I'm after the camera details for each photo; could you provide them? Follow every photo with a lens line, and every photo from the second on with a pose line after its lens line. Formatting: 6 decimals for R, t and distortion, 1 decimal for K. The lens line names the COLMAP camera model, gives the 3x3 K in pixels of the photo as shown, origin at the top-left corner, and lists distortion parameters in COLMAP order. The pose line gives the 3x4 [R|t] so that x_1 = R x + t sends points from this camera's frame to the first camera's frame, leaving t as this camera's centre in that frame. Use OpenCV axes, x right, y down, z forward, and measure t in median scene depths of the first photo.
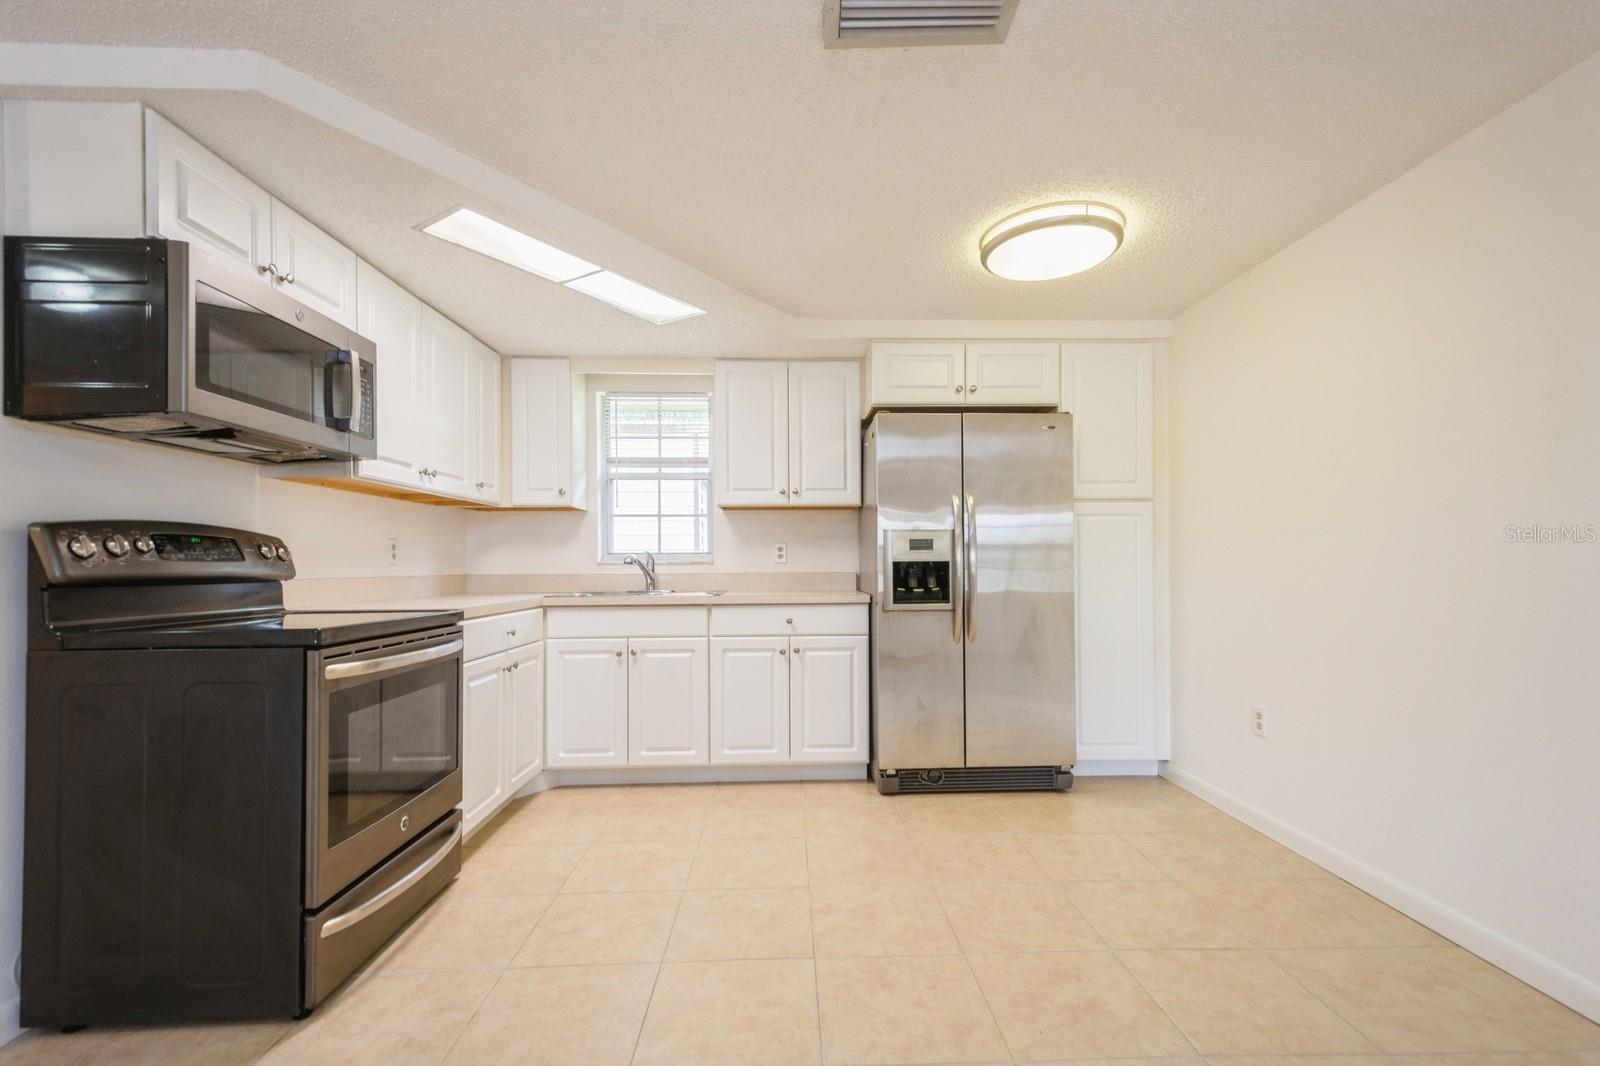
lens RADIAL K [[700.3, 0, 818.6], [0, 700.3, 559.7], [0, 0, 1]] dist [0.020217, -0.005008]
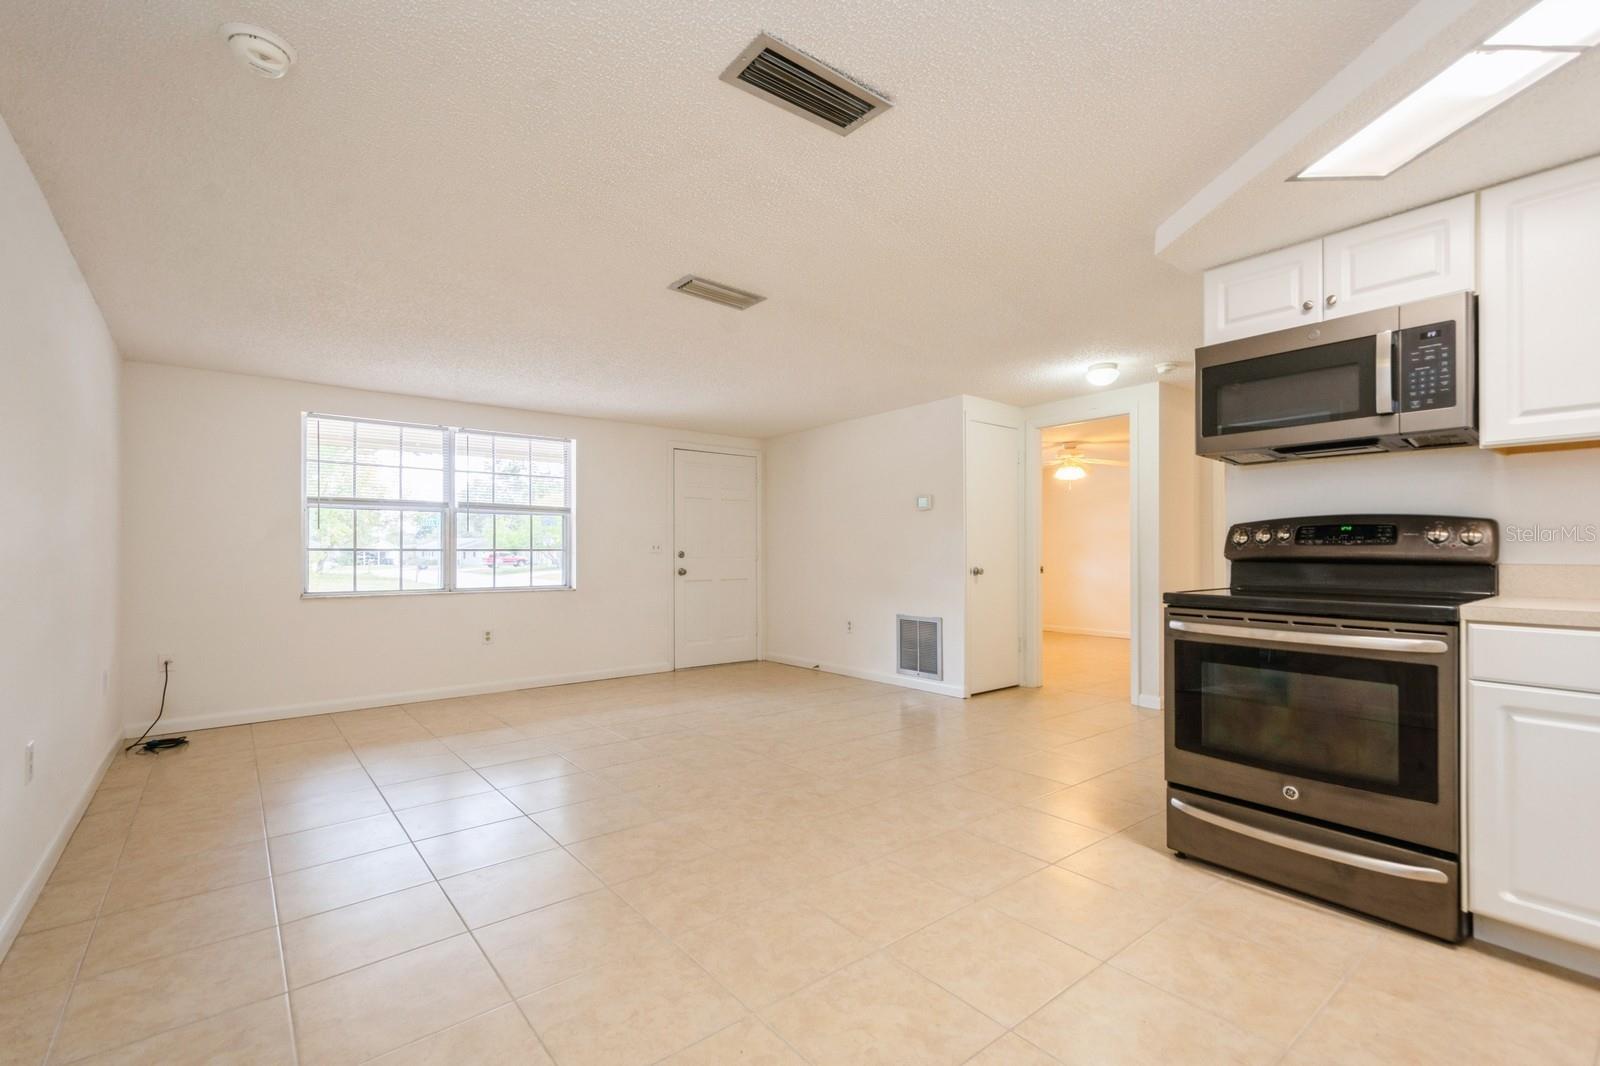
lens RADIAL K [[700.3, 0, 809.3], [0, 700.3, 543.5], [0, 0, 1]] dist [0.020217, -0.005008]
pose [[-0.805175, 0.002620, -0.593031, 0.398837], [0.012204, 0.999852, -0.012152, 0.001264], [0.592912, -0.017022, -0.805088, 0.911087]]
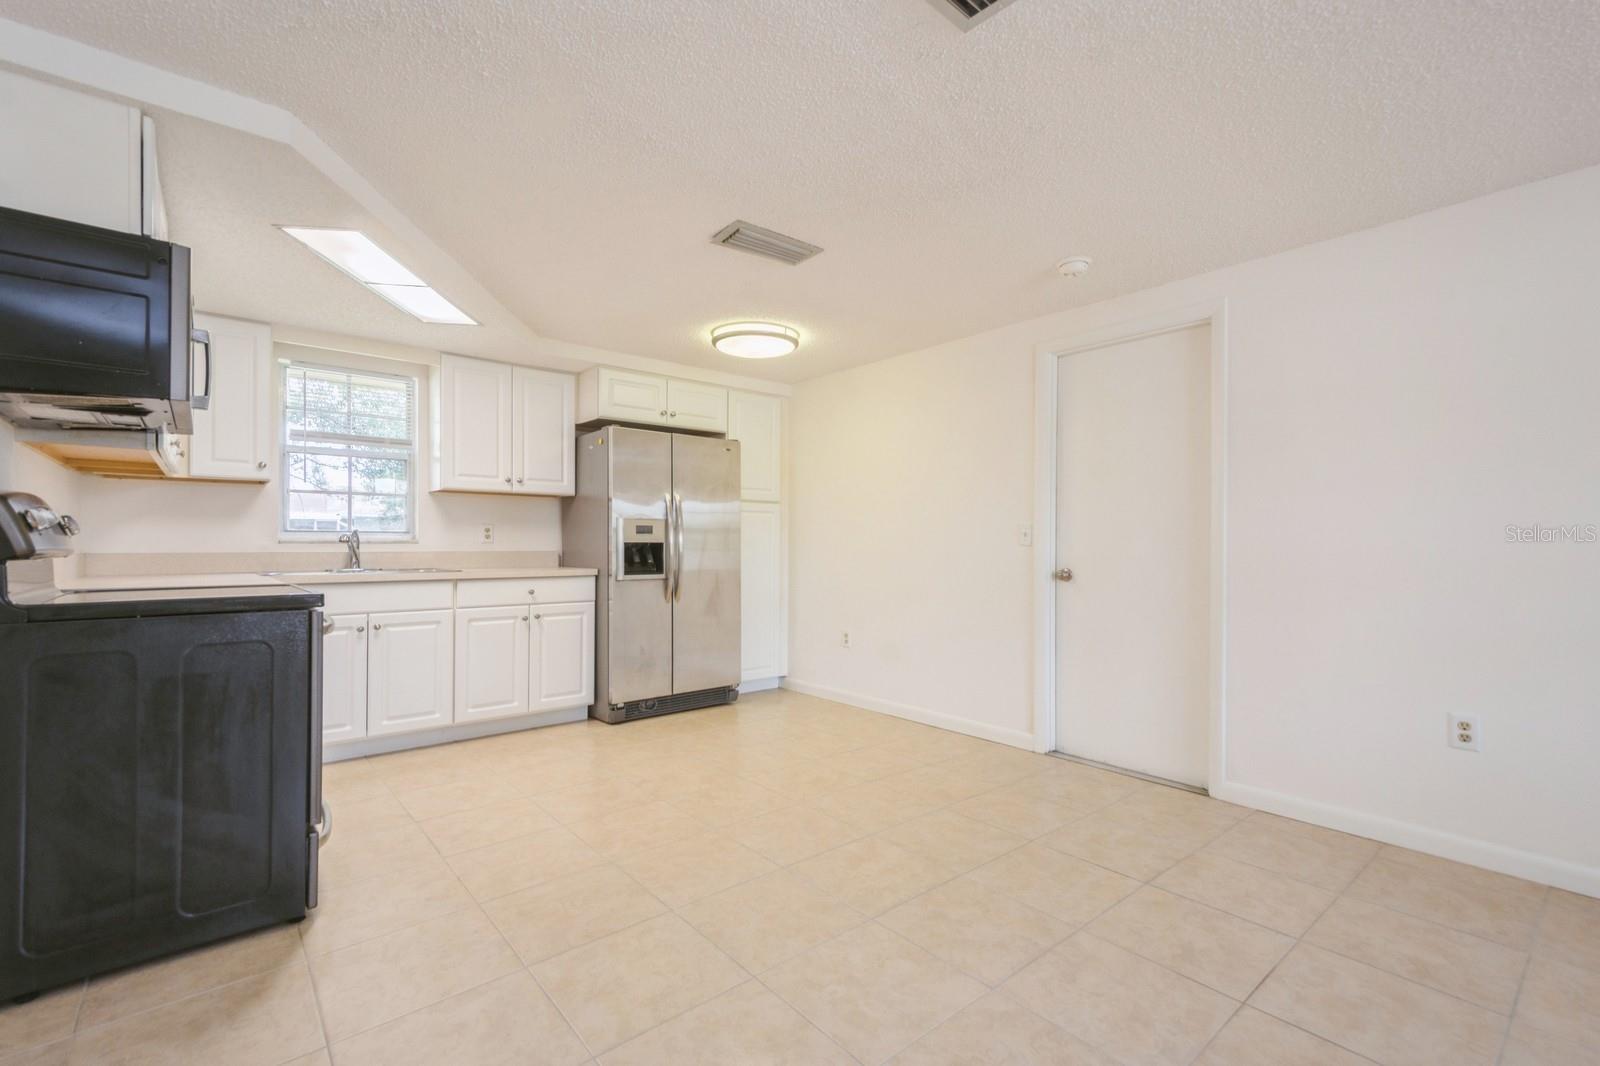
lens RADIAL K [[700.3, 0, 827.7], [0, 700.3, 544.1], [0, 0, 1]] dist [0.020217, -0.005008]
pose [[0.779478, 0.008663, 0.626370, -0.410762], [-0.010908, 0.999940, -0.000255, 0.001544], [-0.626335, -0.006633, 0.779526, -0.248971]]
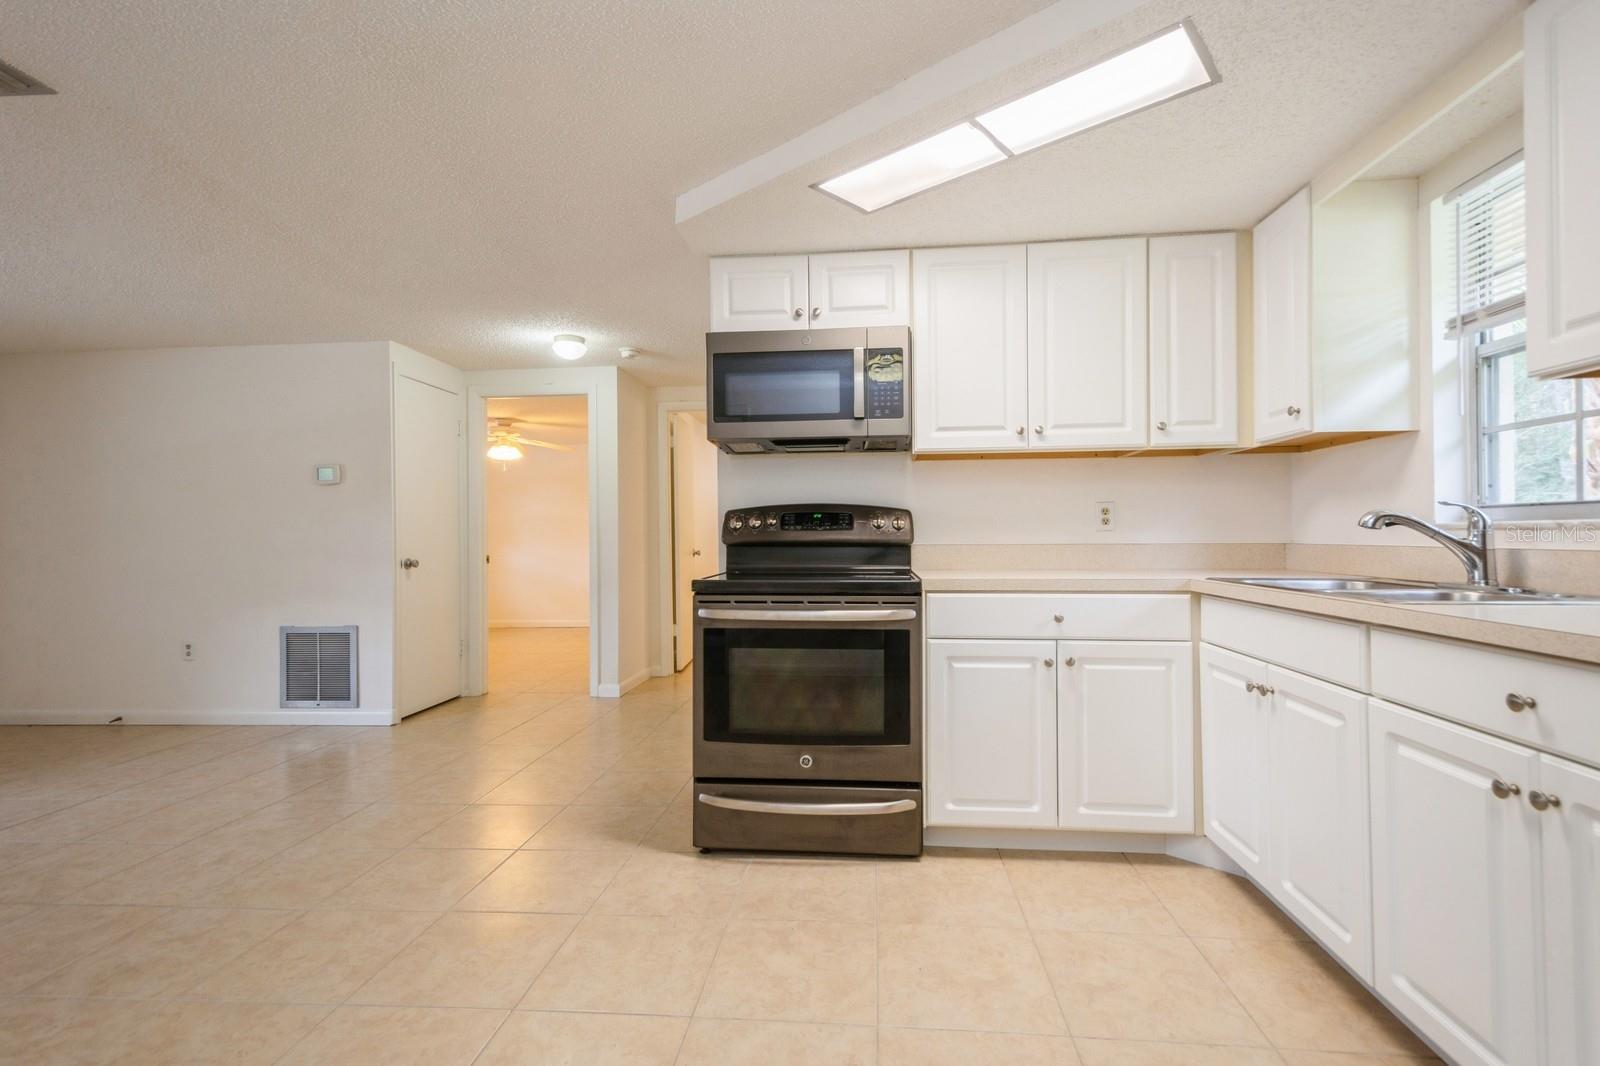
lens RADIAL K [[700.3, 0, 806.7], [0, 700.3, 534.5], [0, 0, 1]] dist [0.020217, -0.005008]
pose [[-0.123200, 0.003090, -0.992377, 0.339110], [0.013938, 0.999902, 0.001383, 0.004224], [0.992284, -0.013662, -0.123231, 0.728063]]
